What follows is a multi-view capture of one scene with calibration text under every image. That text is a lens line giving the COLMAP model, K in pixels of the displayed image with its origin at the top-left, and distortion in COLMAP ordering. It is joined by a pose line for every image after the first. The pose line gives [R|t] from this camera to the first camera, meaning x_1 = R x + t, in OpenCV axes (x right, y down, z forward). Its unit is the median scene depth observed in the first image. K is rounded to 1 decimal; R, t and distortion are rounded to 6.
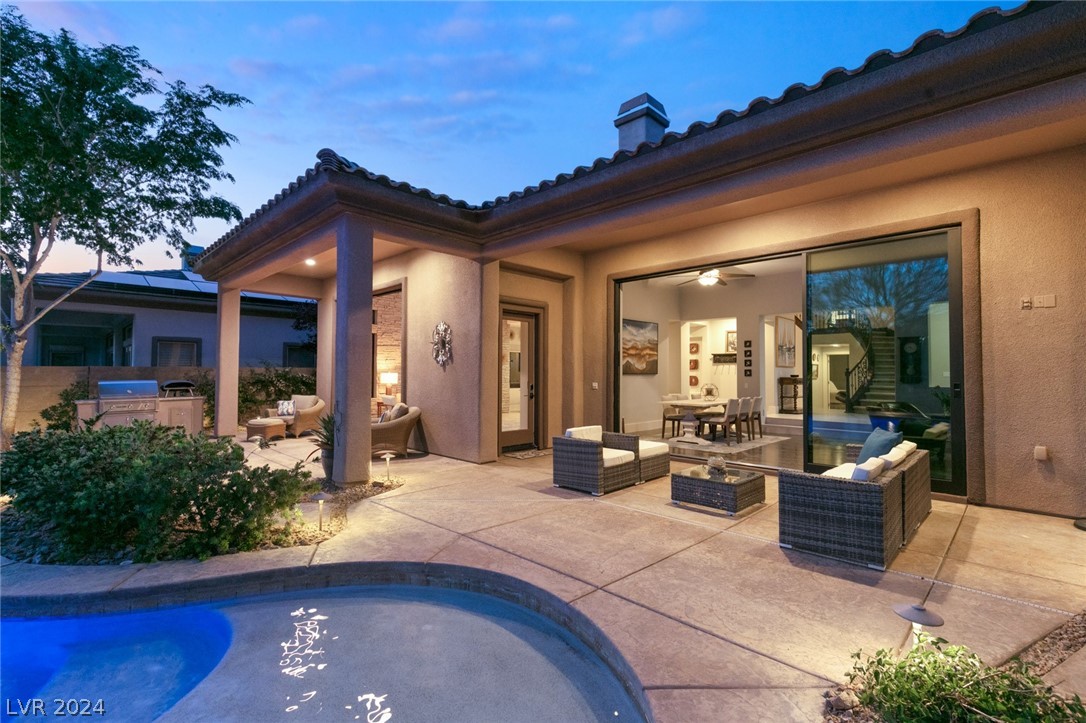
lens RADIAL K [[498.6, 0, 544.0], [0, 498.6, 356.6], [0, 0, 1]] dist [0.004116, 0.000618]
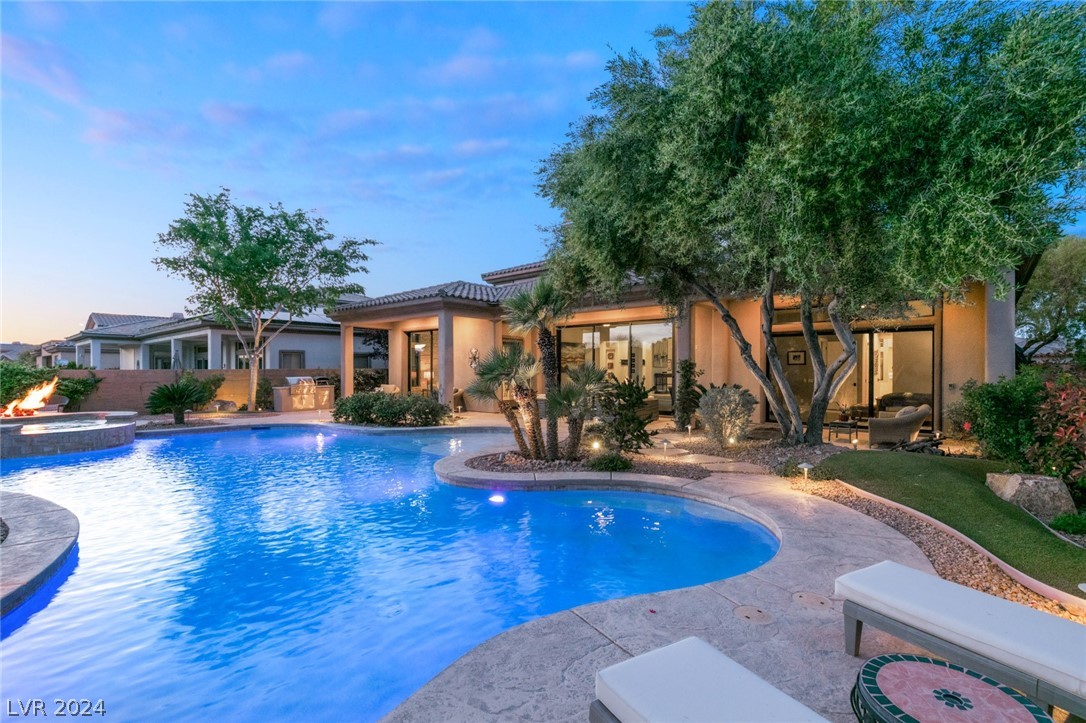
lens RADIAL K [[498.6, 0, 539.3], [0, 498.6, 365.3], [0, 0, 1]] dist [0.004116, 0.000618]
pose [[0.999026, -0.005183, 0.043826, -0.017687], [0.004057, 0.999661, 0.025734, -0.039084], [-0.043945, -0.025532, 0.998708, -0.887193]]
